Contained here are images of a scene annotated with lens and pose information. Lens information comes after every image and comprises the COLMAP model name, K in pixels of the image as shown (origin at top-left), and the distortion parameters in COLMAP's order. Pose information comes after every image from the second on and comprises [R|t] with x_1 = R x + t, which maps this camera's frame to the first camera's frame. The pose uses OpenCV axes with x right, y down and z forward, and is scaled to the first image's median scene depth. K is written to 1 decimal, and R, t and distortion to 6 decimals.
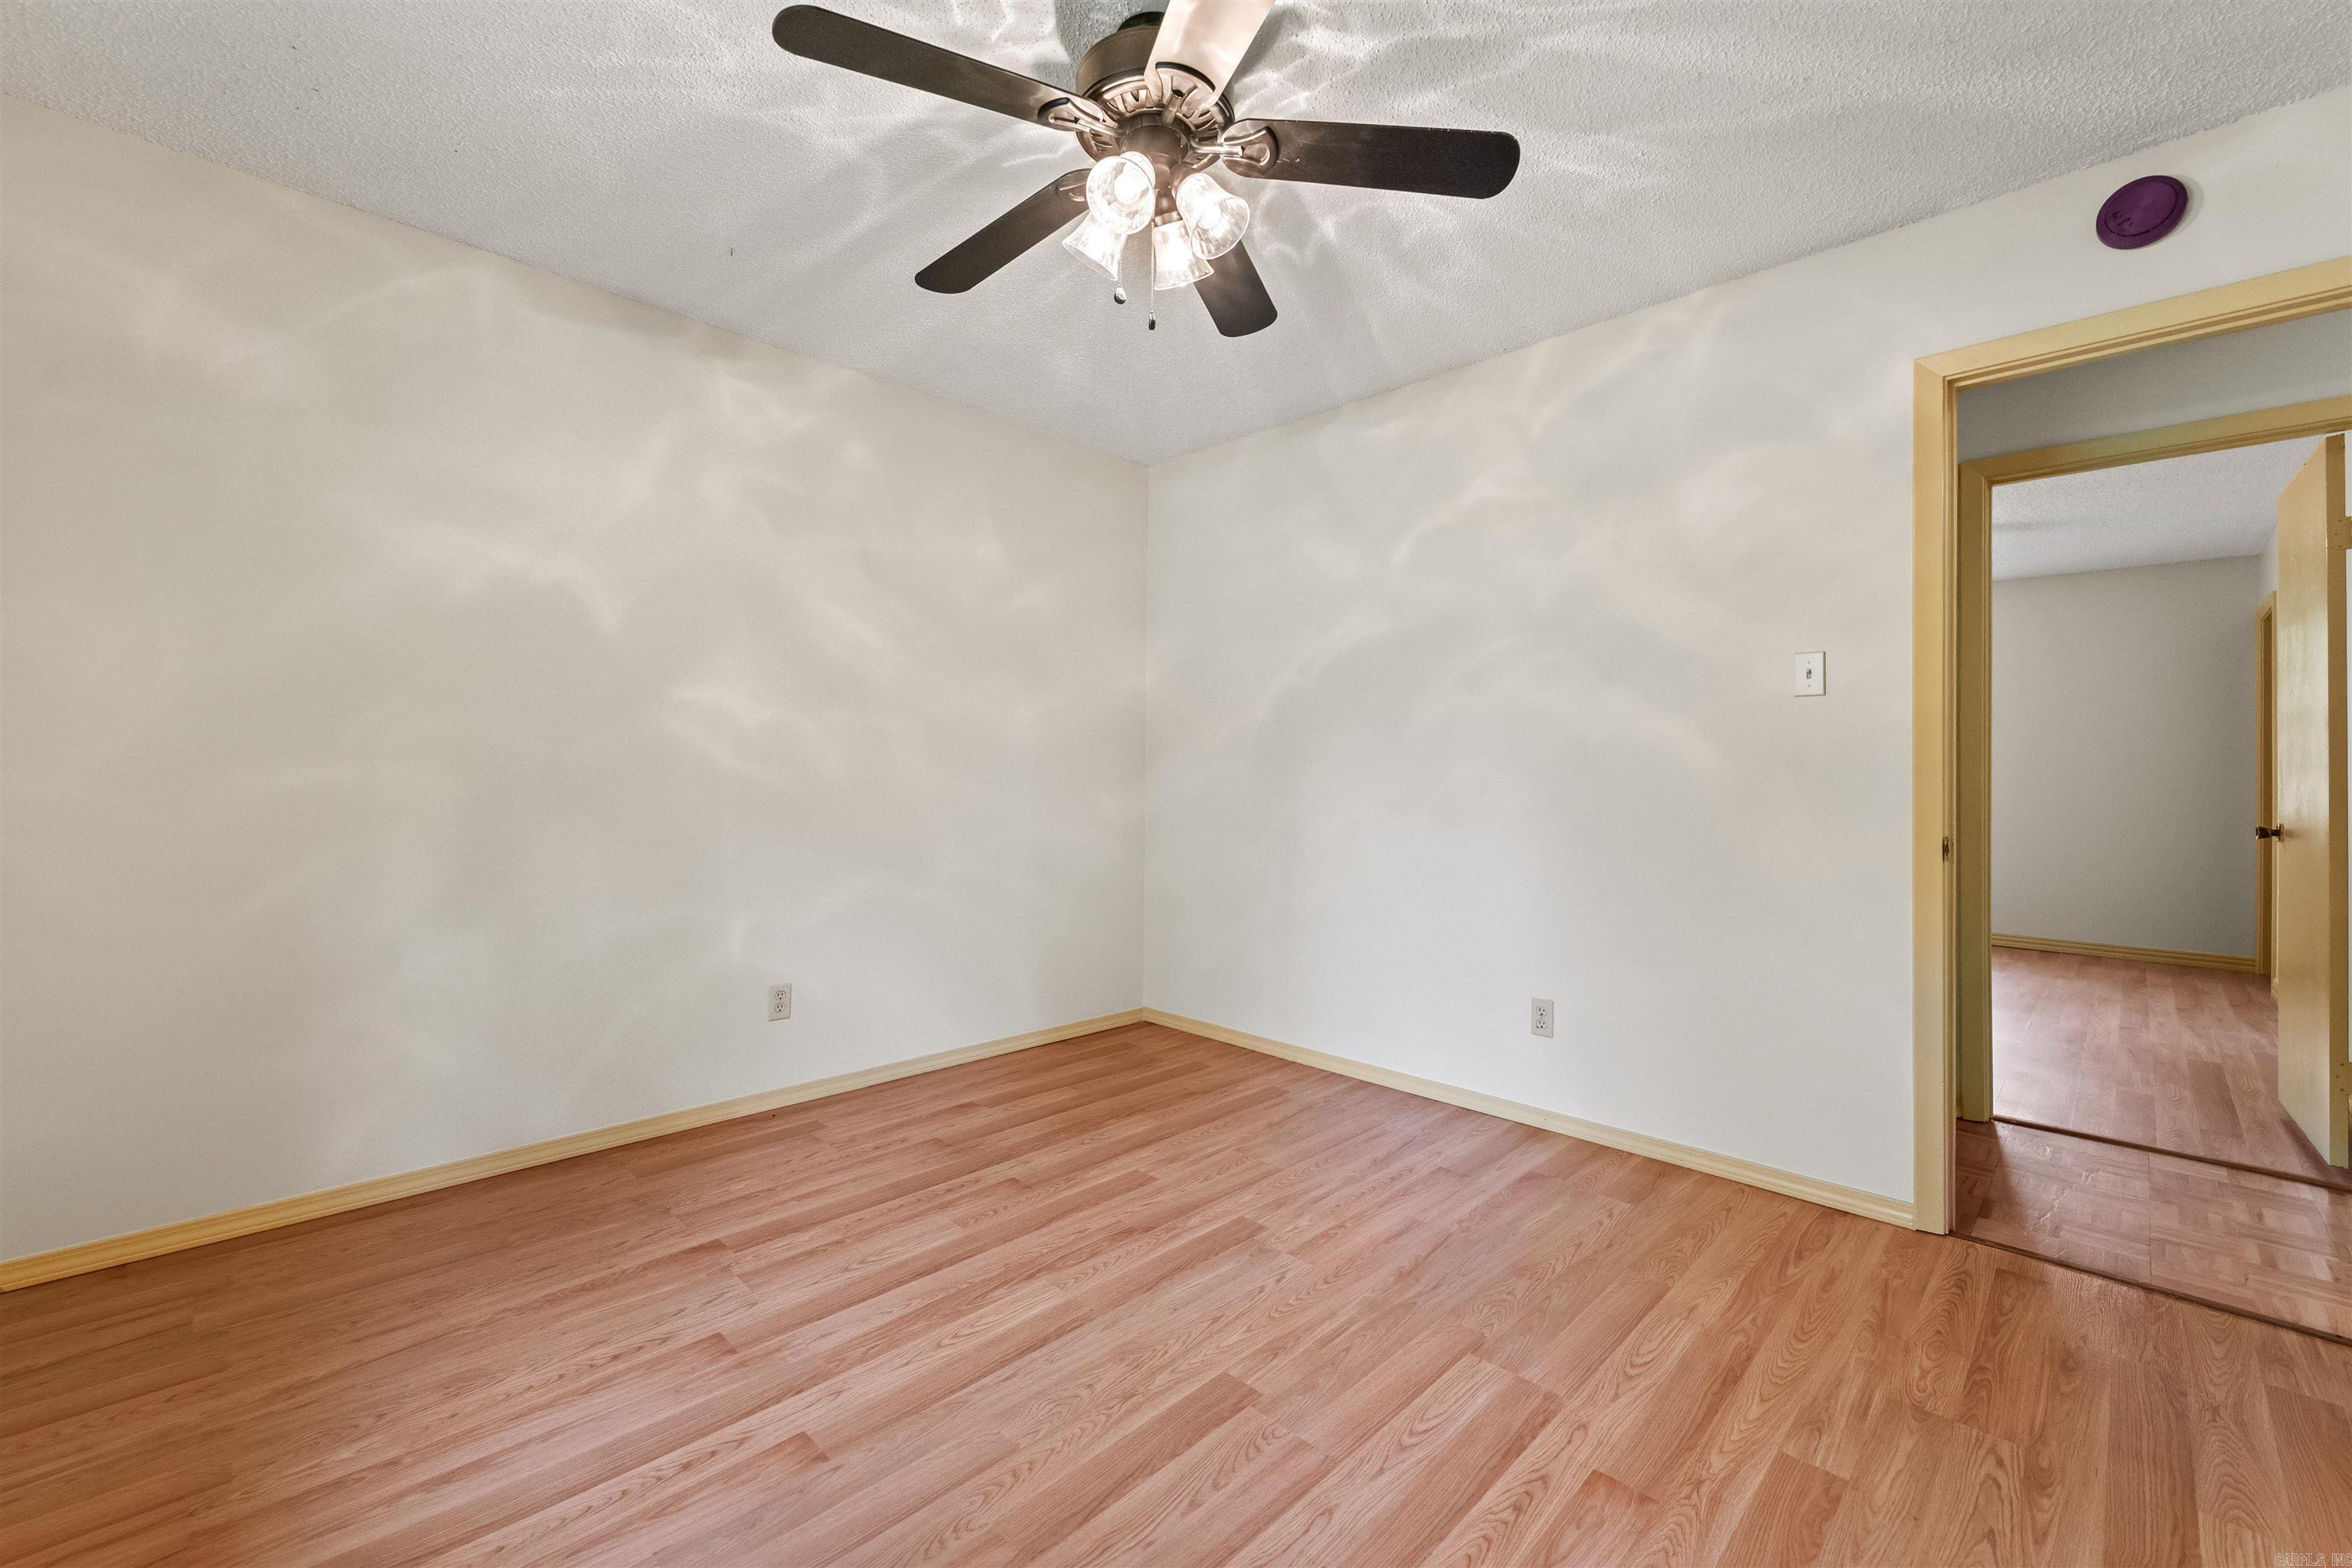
lens RADIAL K [[958.6, 0, 1179.7], [0, 958.6, 762.6], [0, 0, 1]] dist [0.001947, -0.000146]
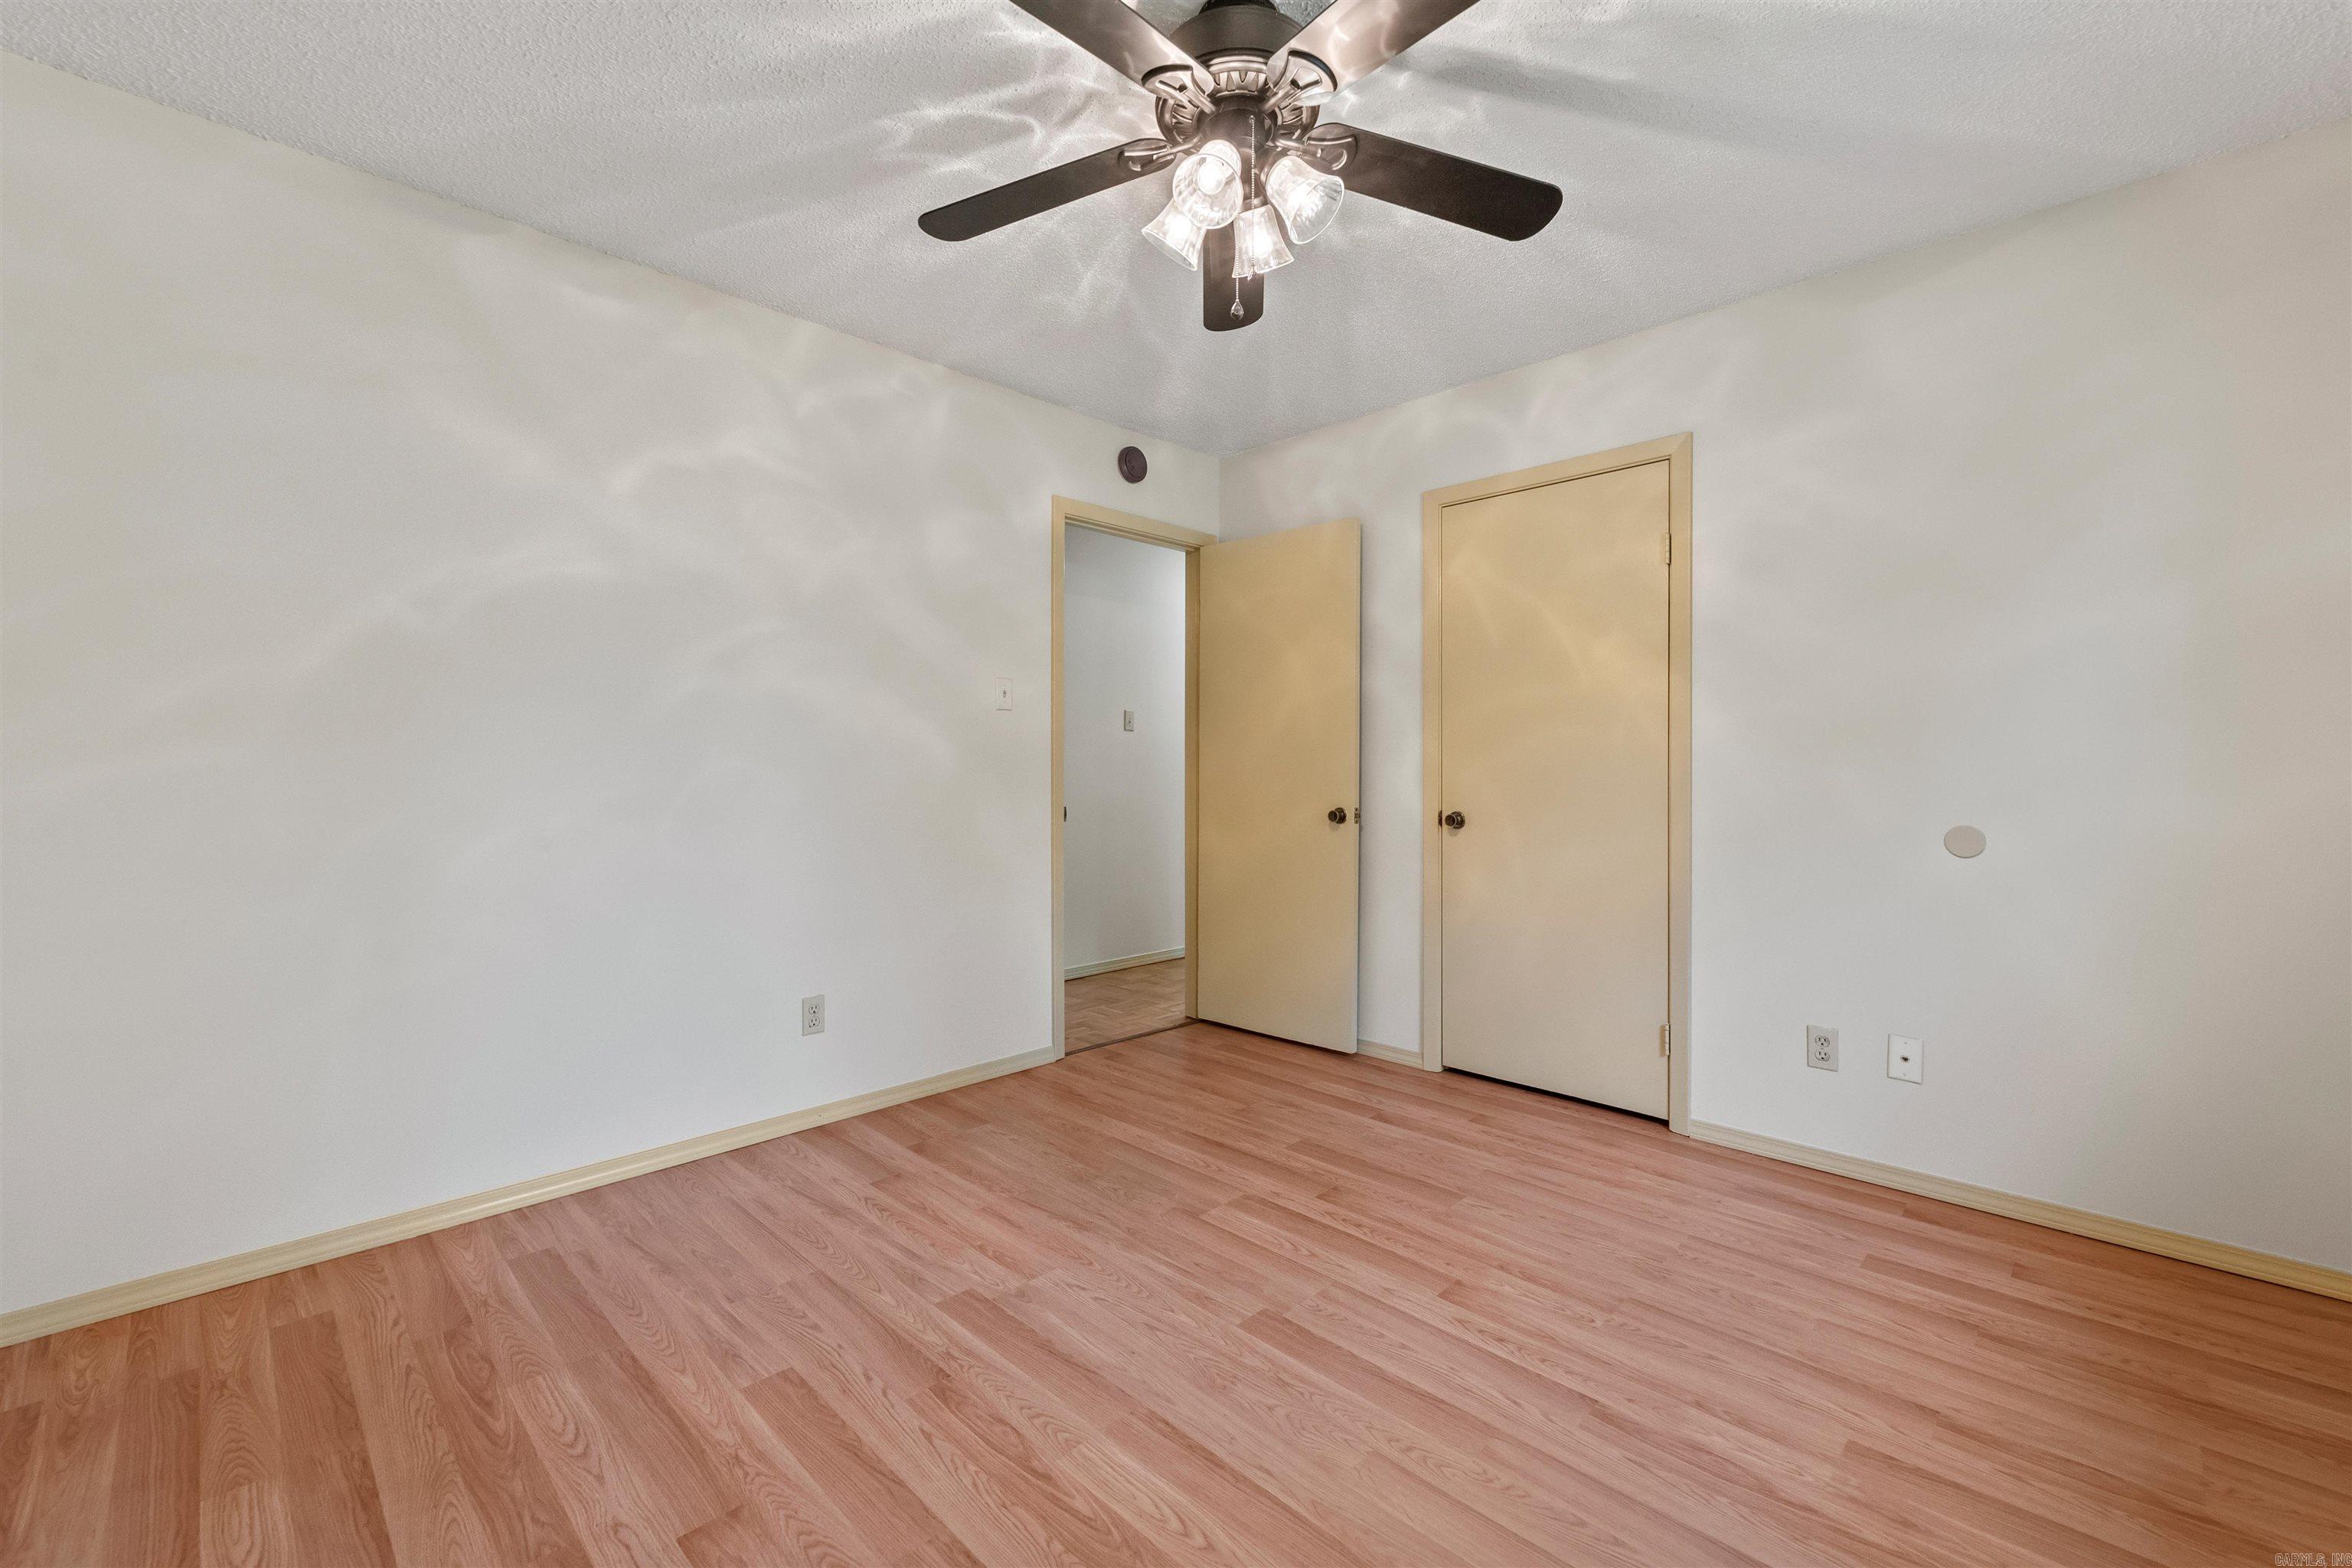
lens RADIAL K [[958.6, 0, 1179.7], [0, 958.6, 762.6], [0, 0, 1]] dist [0.001947, -0.000146]
pose [[0.003216, -0.003410, 0.999989, -0.730894], [-0.014122, 0.999894, 0.003455, -0.002026], [-0.999895, -0.014133, 0.003168, 0.757228]]
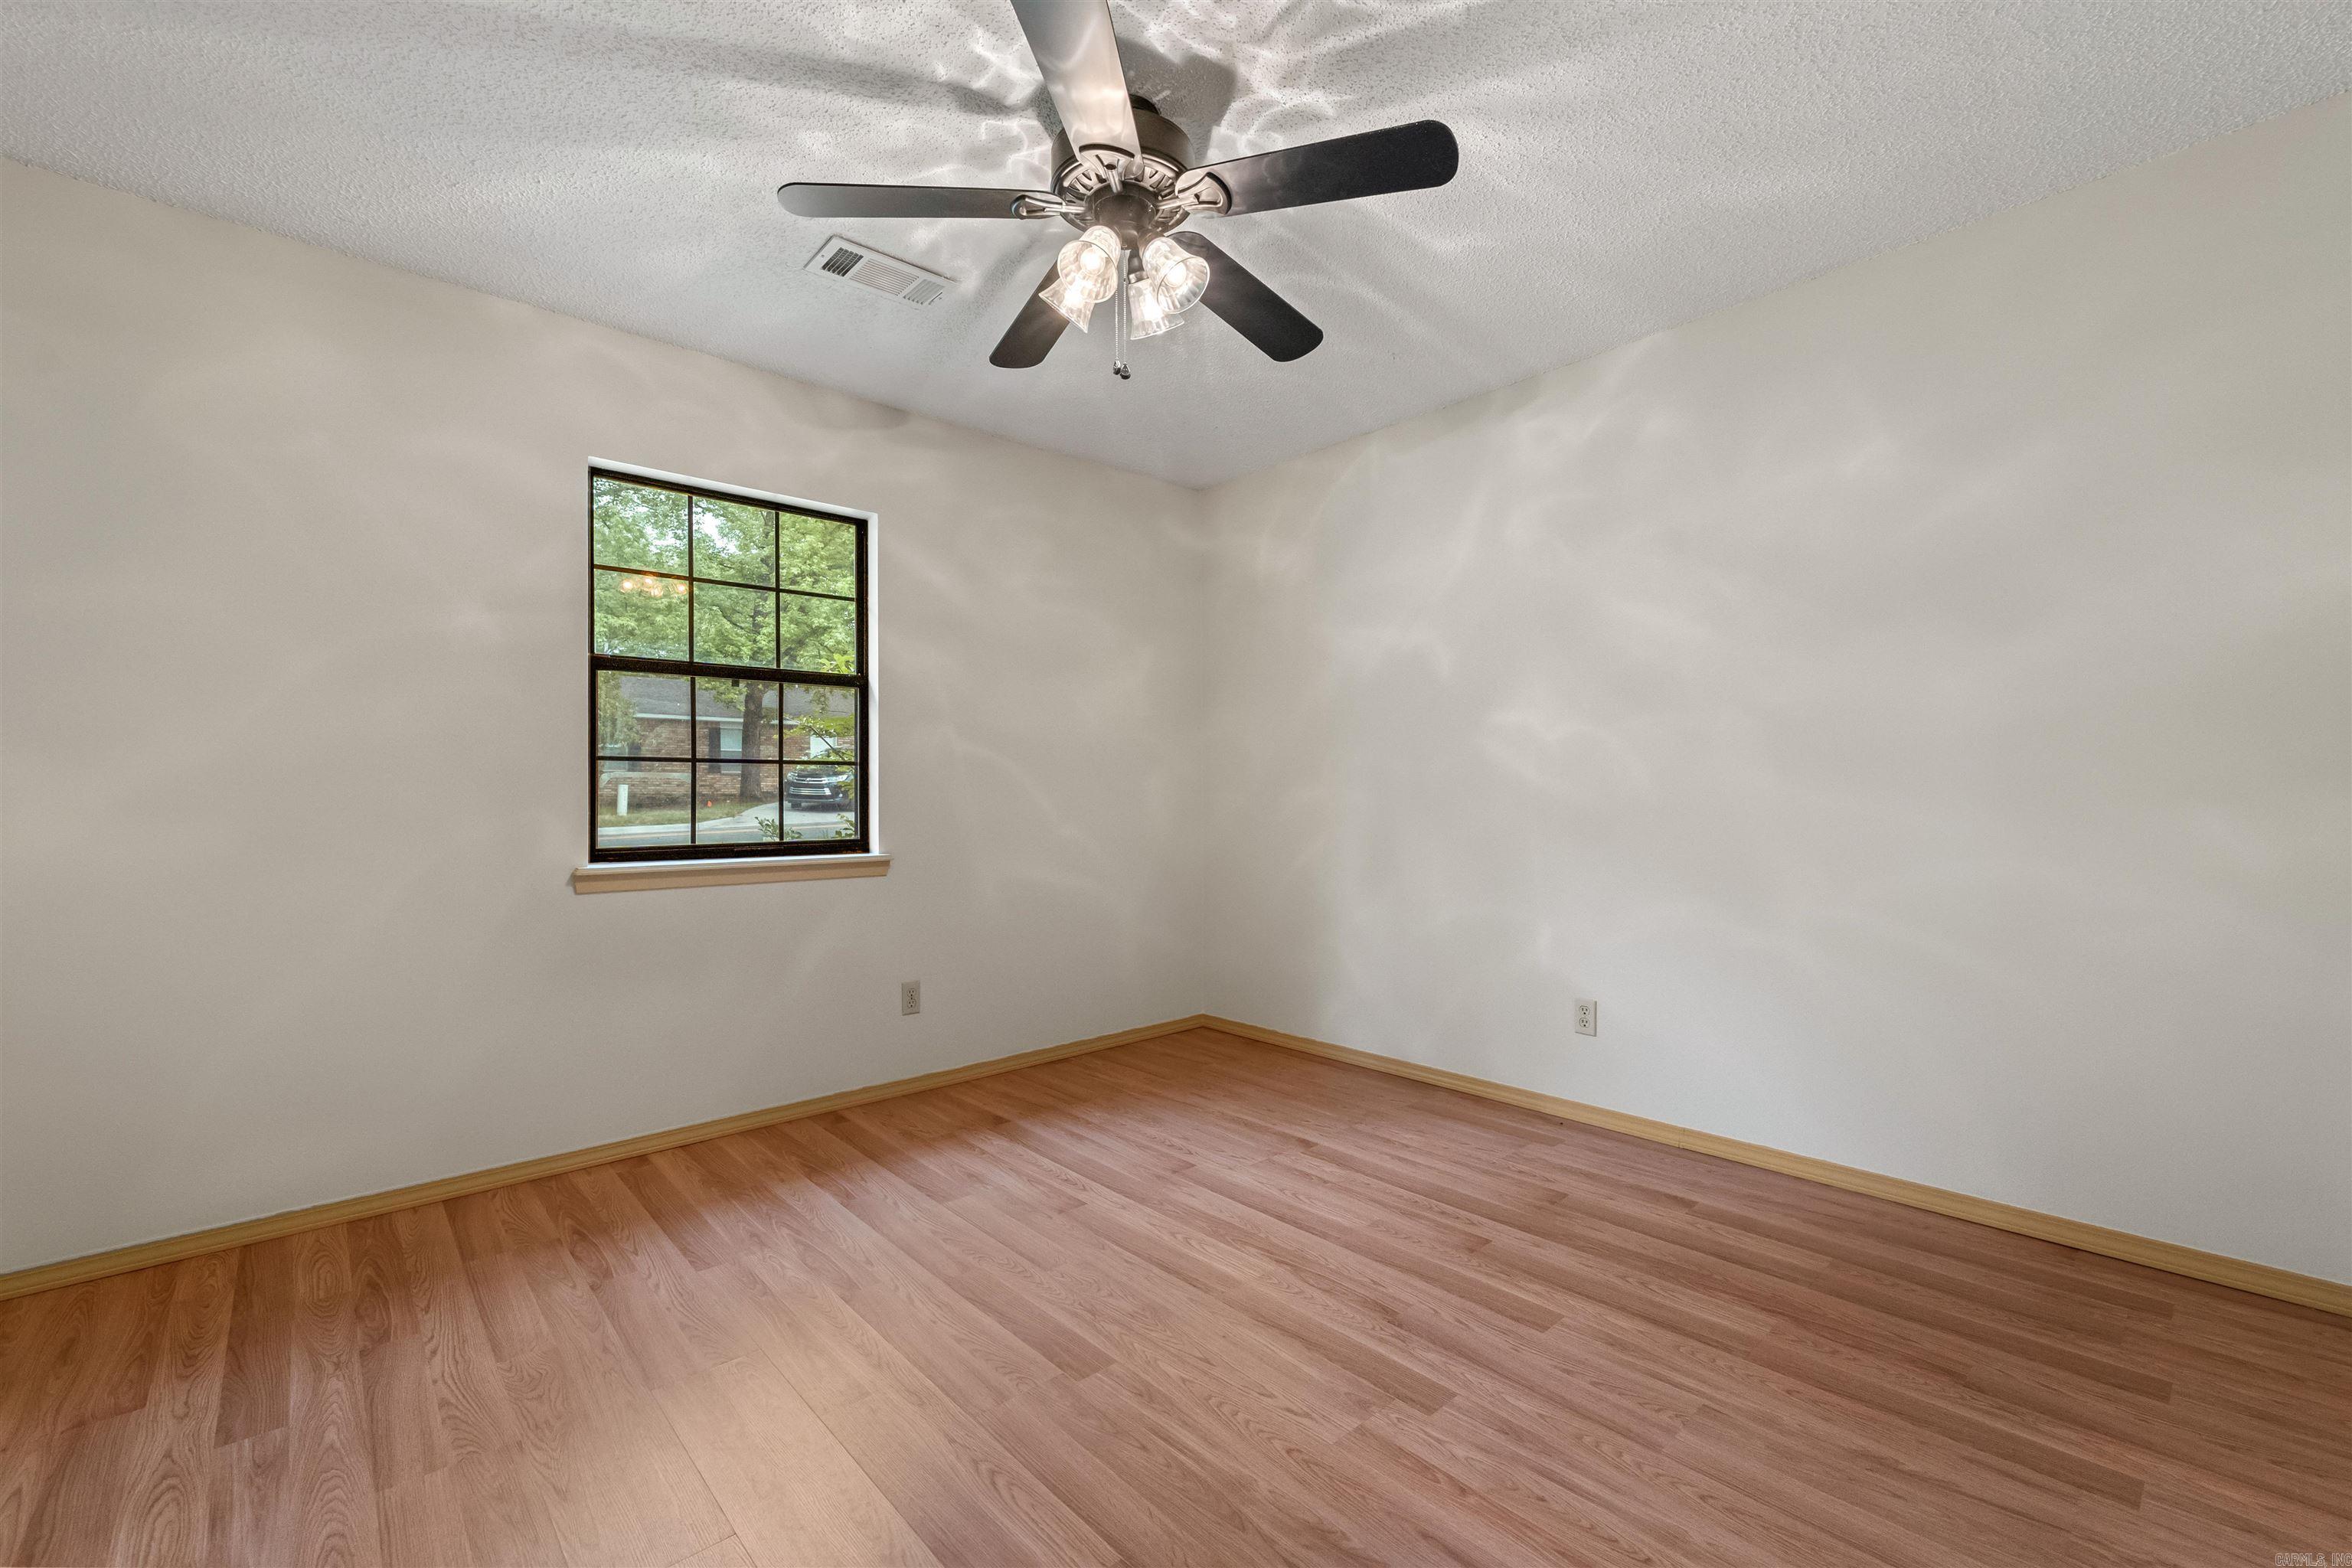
lens RADIAL K [[971.7, 0, 1180.4], [0, 971.7, 787.9], [0, 0, 1]] dist [-0.000350, -0.000375]
pose [[-0.063469, -0.018675, -0.997809, 0.773698], [0.019349, 0.999614, -0.019940, 0.029925], [0.997796, -0.020573, -0.063084, 0.811683]]
